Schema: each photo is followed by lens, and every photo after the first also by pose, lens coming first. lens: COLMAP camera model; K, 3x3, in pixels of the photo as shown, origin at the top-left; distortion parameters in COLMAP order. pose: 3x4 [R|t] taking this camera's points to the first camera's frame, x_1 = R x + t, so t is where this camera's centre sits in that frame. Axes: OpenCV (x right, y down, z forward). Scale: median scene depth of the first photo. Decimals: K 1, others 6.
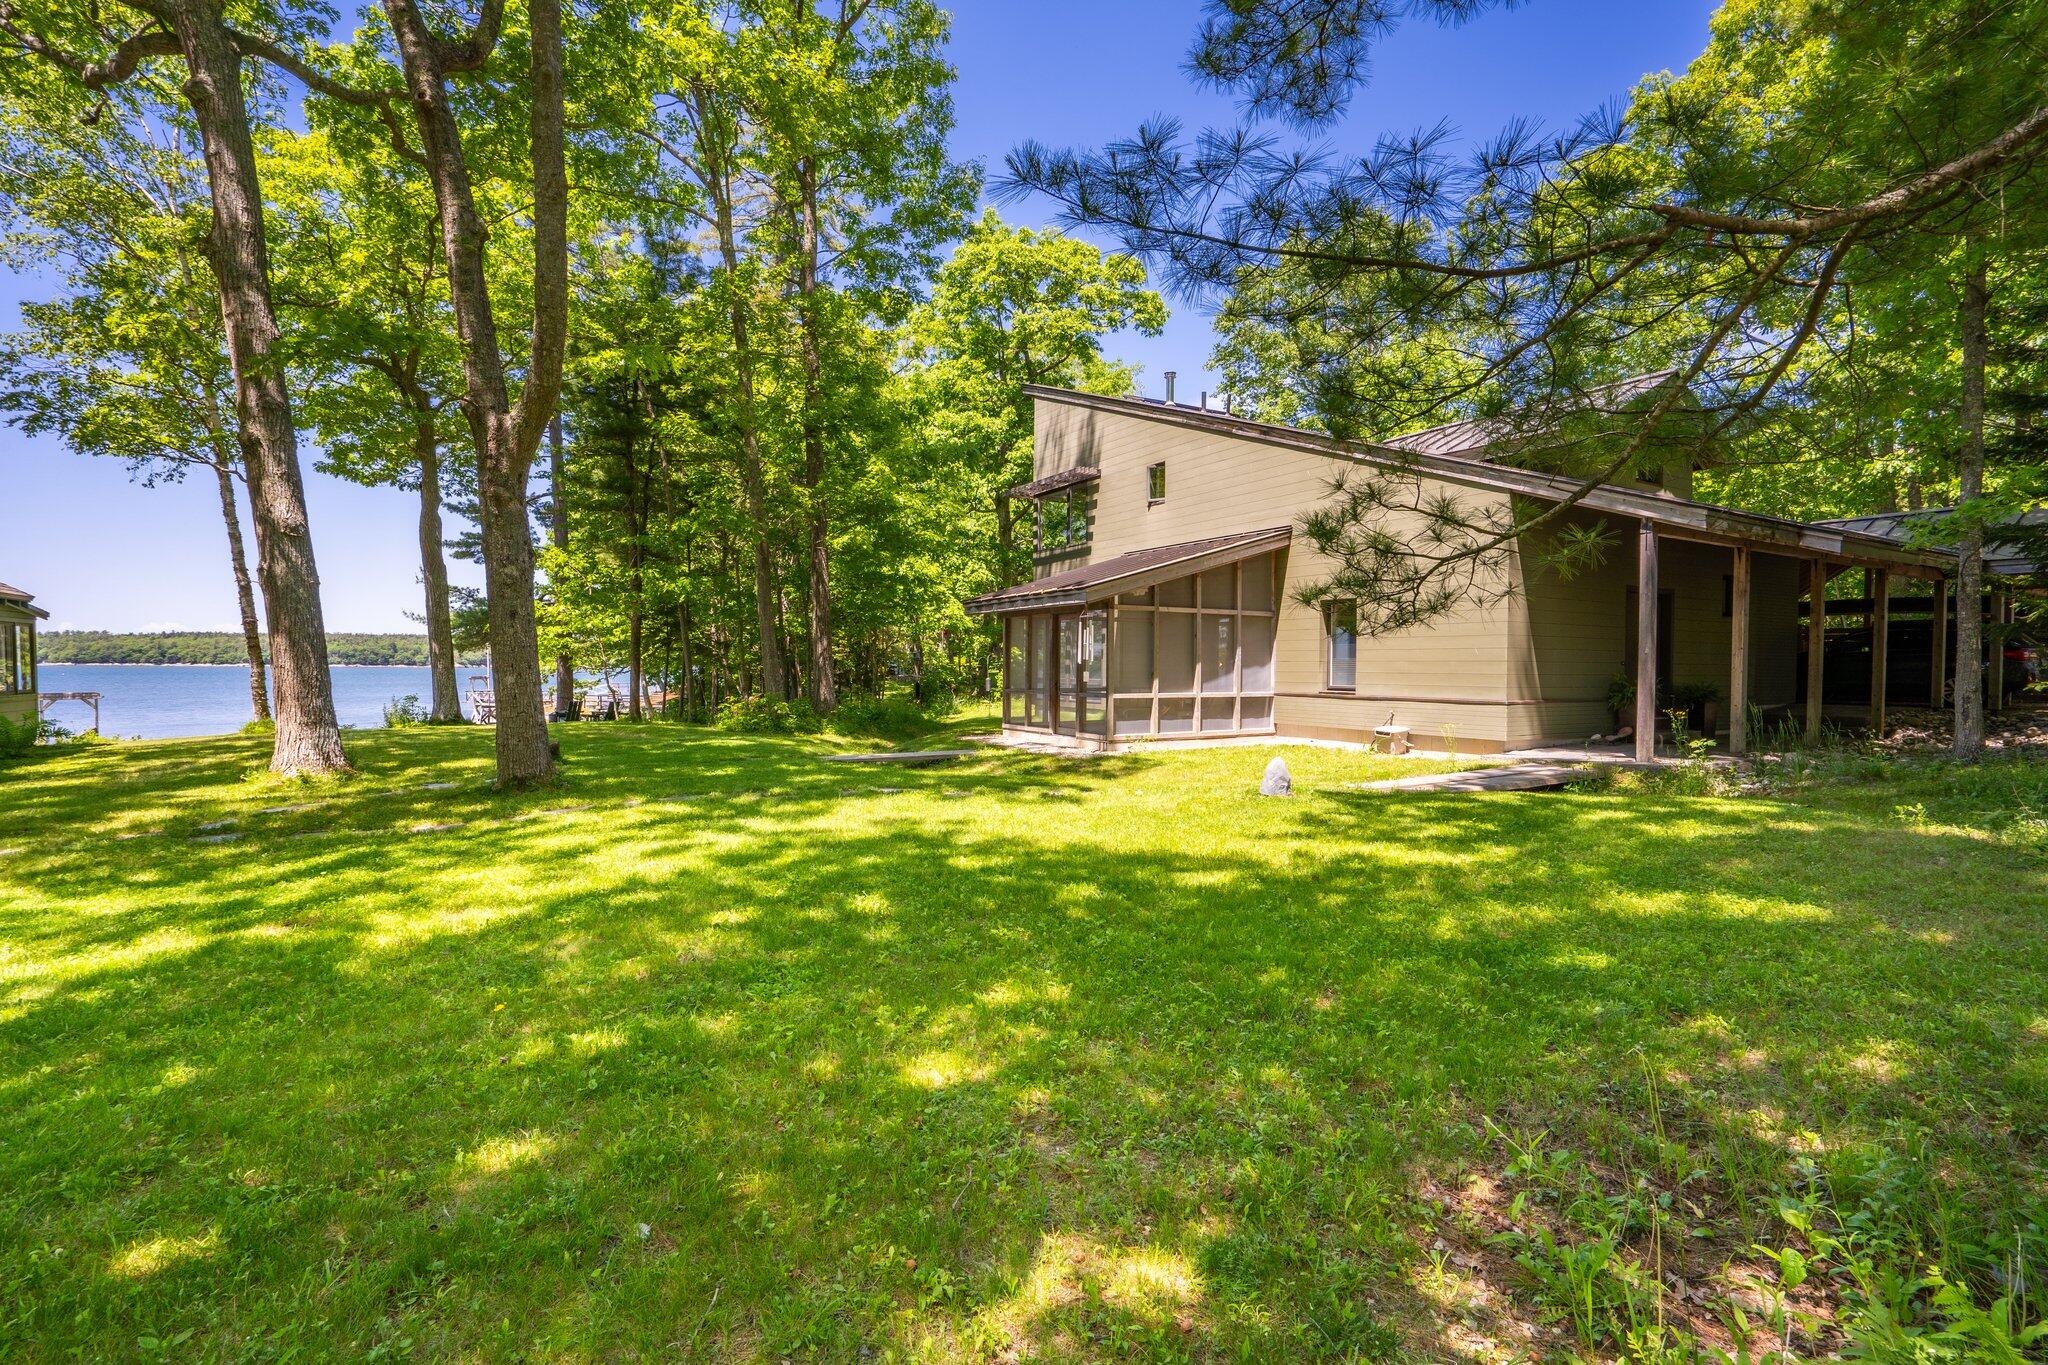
lens RADIAL K [[947.3, 0, 1026.3], [0, 947.3, 683.2], [0, 0, 1]] dist [-0.010887, 0.004954]
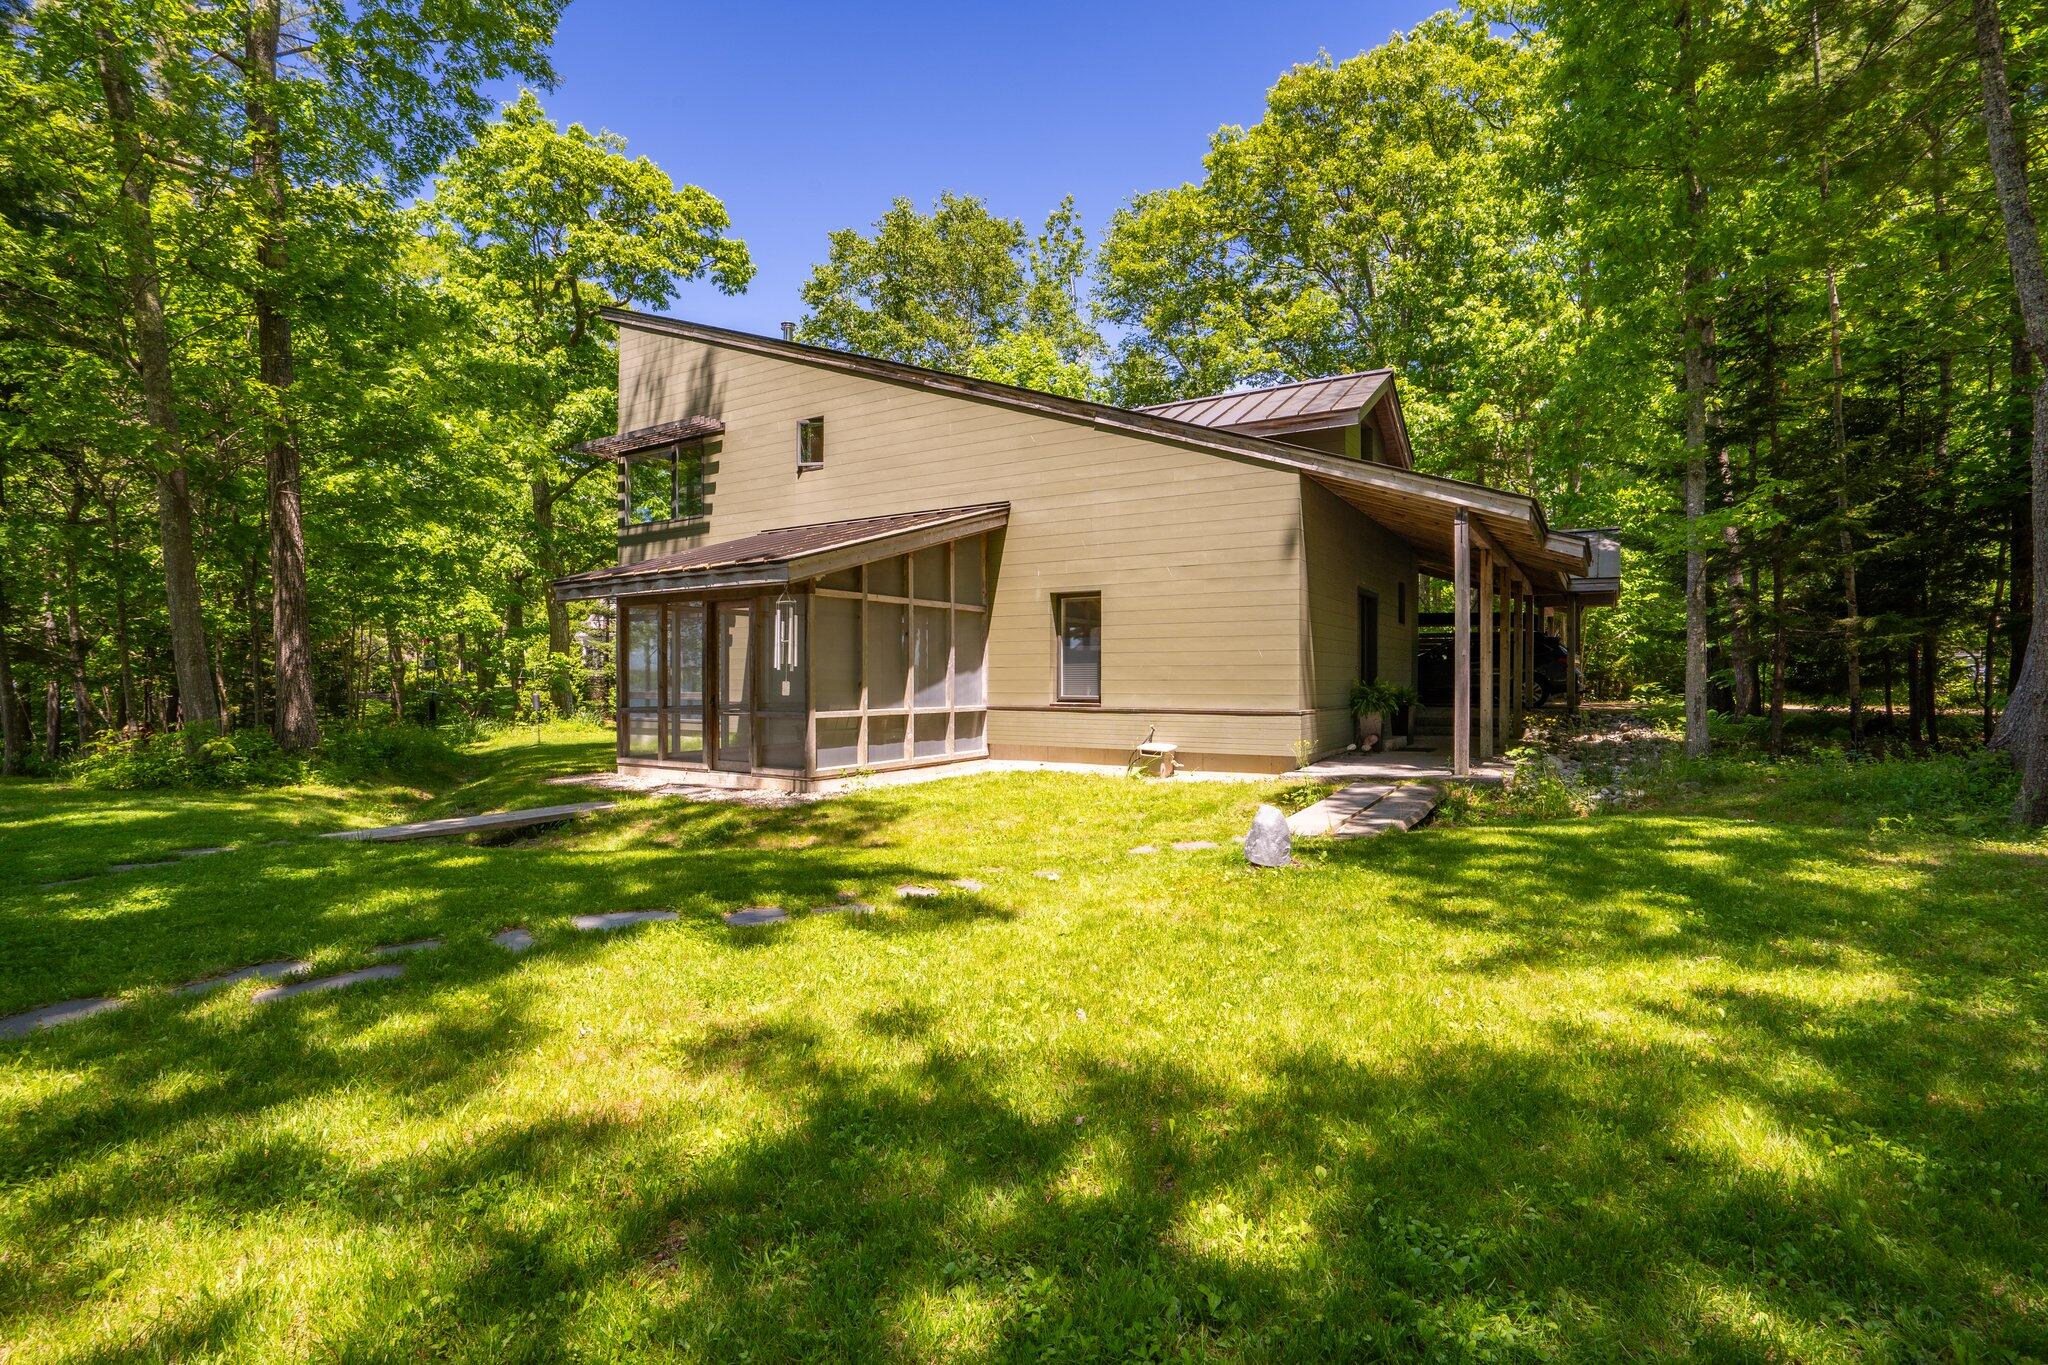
lens RADIAL K [[947.3, 0, 992.4], [0, 947.3, 680.2], [0, 0, 1]] dist [-0.010887, 0.004954]
pose [[0.889340, -0.005636, 0.457212, -0.091603], [0.013304, 0.999820, -0.013554, -0.000987], [-0.457053, 0.018137, 0.889255, 0.233508]]
